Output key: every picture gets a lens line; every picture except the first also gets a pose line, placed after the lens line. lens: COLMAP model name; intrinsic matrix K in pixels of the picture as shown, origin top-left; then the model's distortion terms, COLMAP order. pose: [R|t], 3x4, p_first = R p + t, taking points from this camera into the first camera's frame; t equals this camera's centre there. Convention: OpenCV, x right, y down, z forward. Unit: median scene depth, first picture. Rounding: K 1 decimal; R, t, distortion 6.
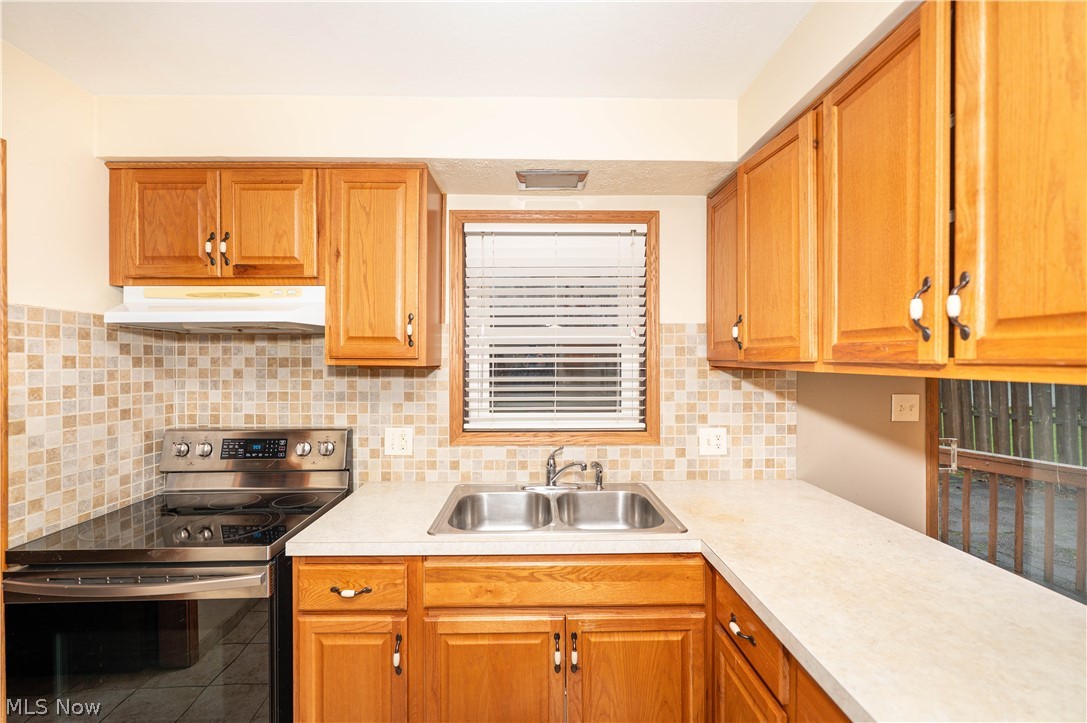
lens RADIAL K [[435.9, 0, 541.3], [0, 435.9, 362.6], [0, 0, 1]] dist [0.000721, 0.000151]
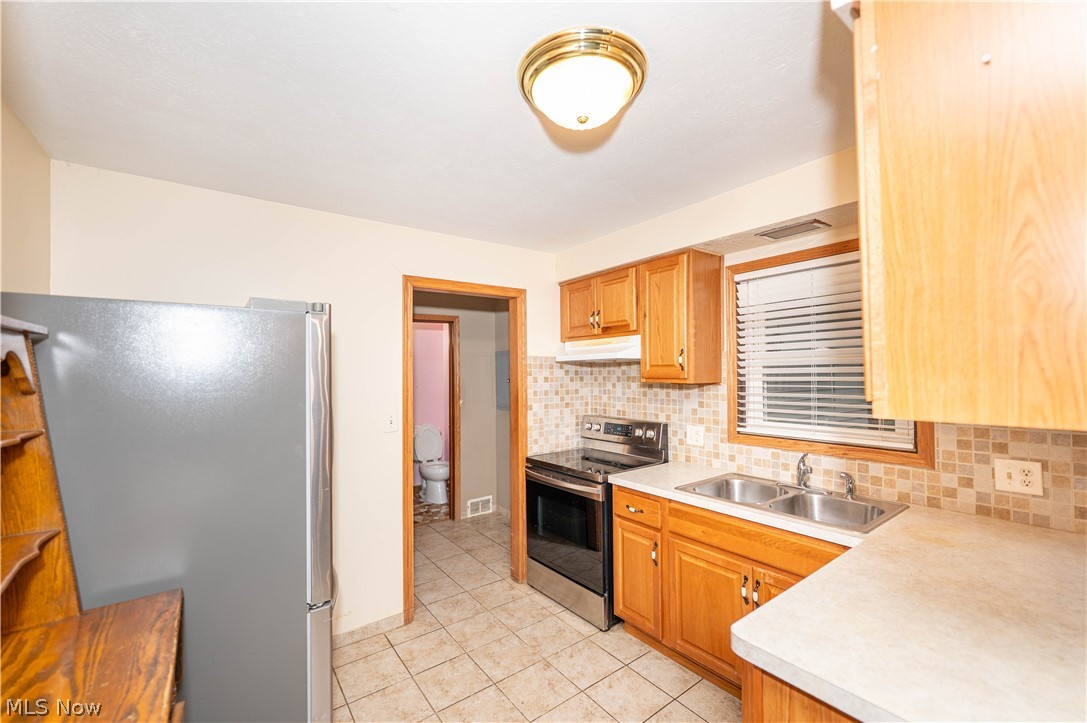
lens RADIAL K [[441.5, 0, 543.5], [0, 441.5, 361.5], [0, 0, 1]] dist [0.000810, 0.000096]
pose [[0.588720, -0.025275, -0.807942, 0.581505], [0.007602, 0.999640, -0.025733, -0.028961], [0.808301, 0.009007, 0.588701, -0.266018]]
